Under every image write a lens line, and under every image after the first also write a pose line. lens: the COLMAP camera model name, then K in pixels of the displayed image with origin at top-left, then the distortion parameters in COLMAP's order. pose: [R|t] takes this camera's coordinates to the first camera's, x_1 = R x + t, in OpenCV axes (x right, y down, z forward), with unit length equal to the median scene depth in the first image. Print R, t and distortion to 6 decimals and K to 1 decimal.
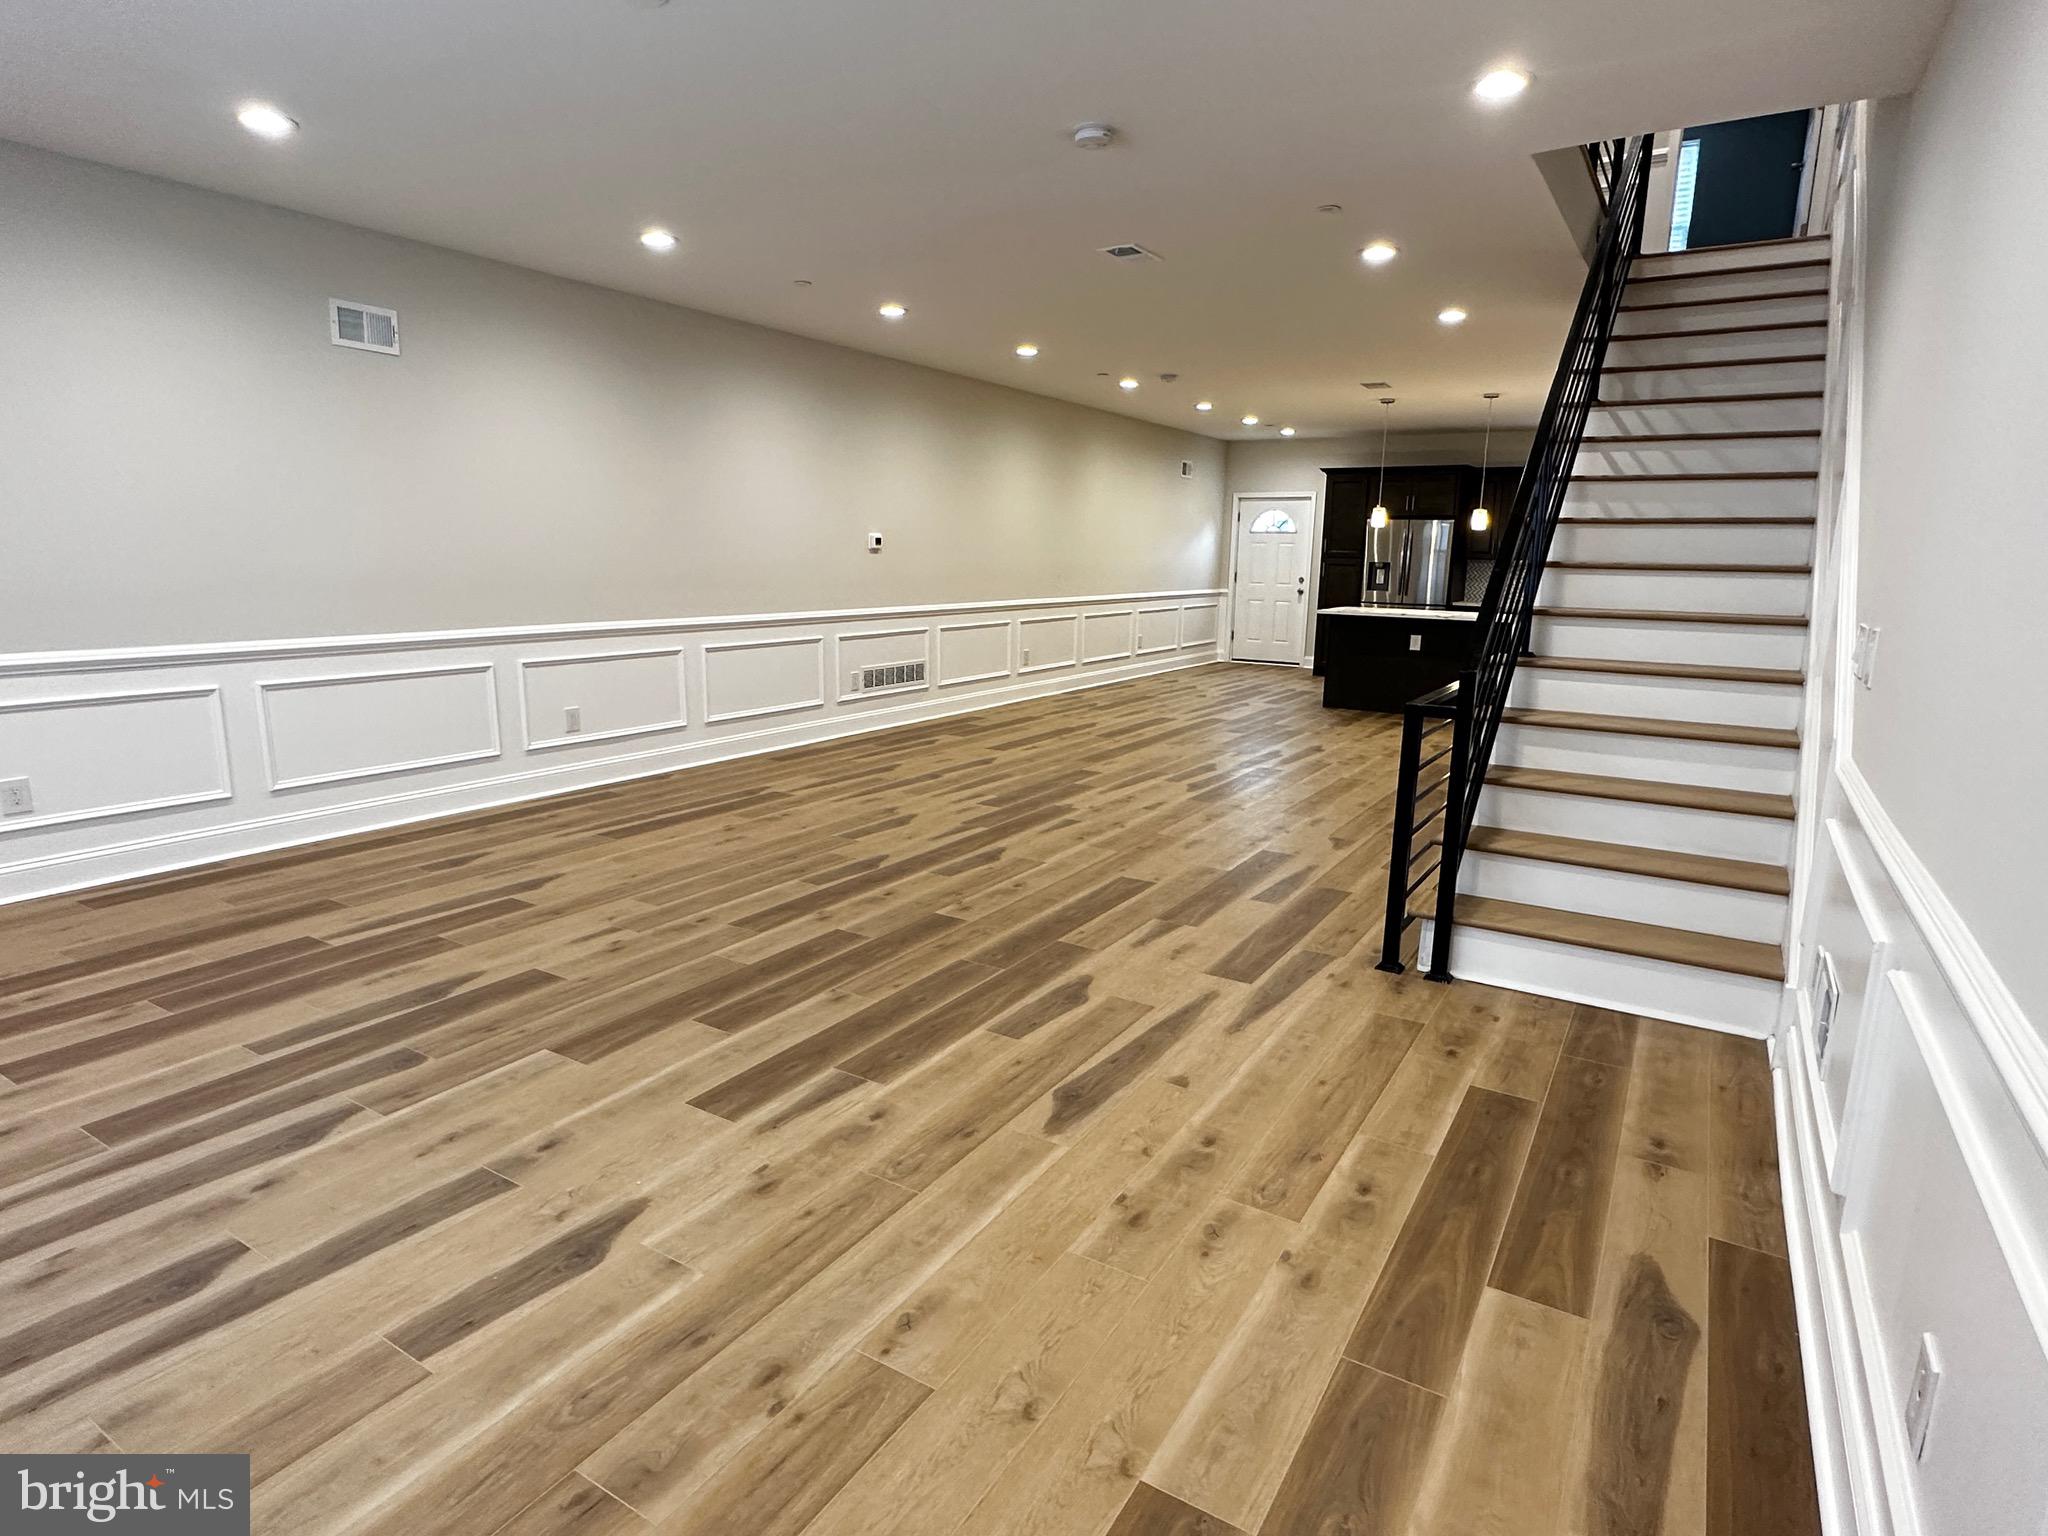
lens RADIAL K [[1110.9, 0, 1022.0], [0, 1110.9, 768.8], [0, 0, 1]] dist [-0.005989, 0.000450]
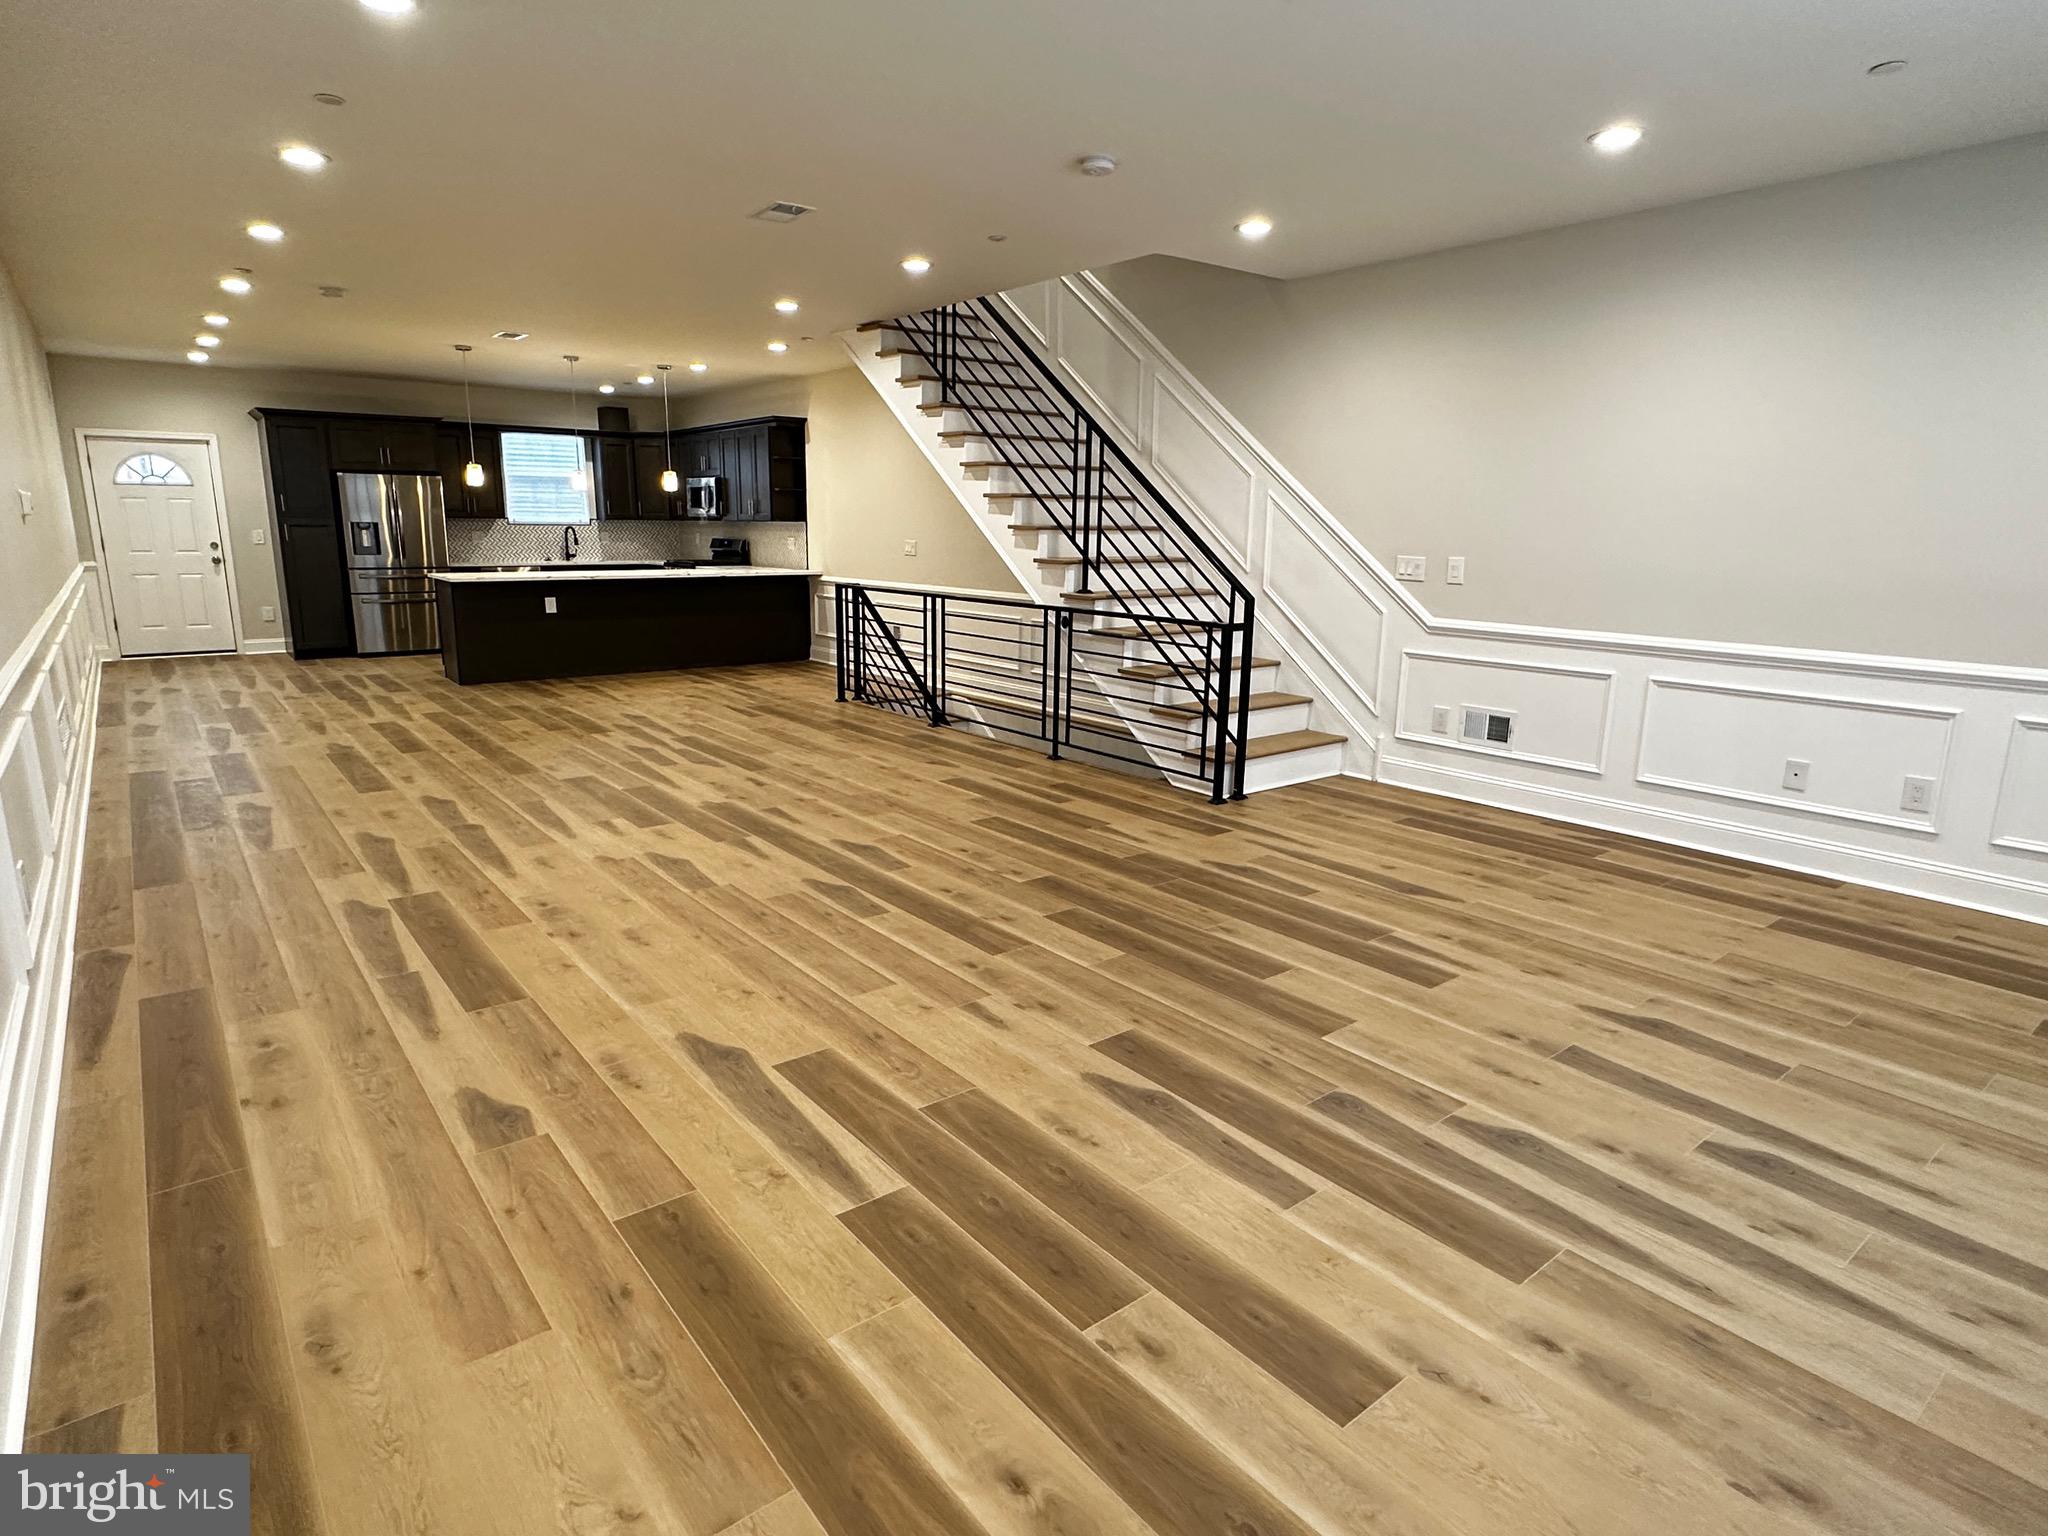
lens RADIAL K [[1110.9, 0, 1021.3], [0, 1110.9, 764.3], [0, 0, 1]] dist [-0.005989, 0.000450]
pose [[0.344016, -0.215011, 0.914015, -1.113113], [0.177319, 0.970791, 0.161628, -0.158582], [-0.922069, 0.106469, 0.372093, 0.682219]]
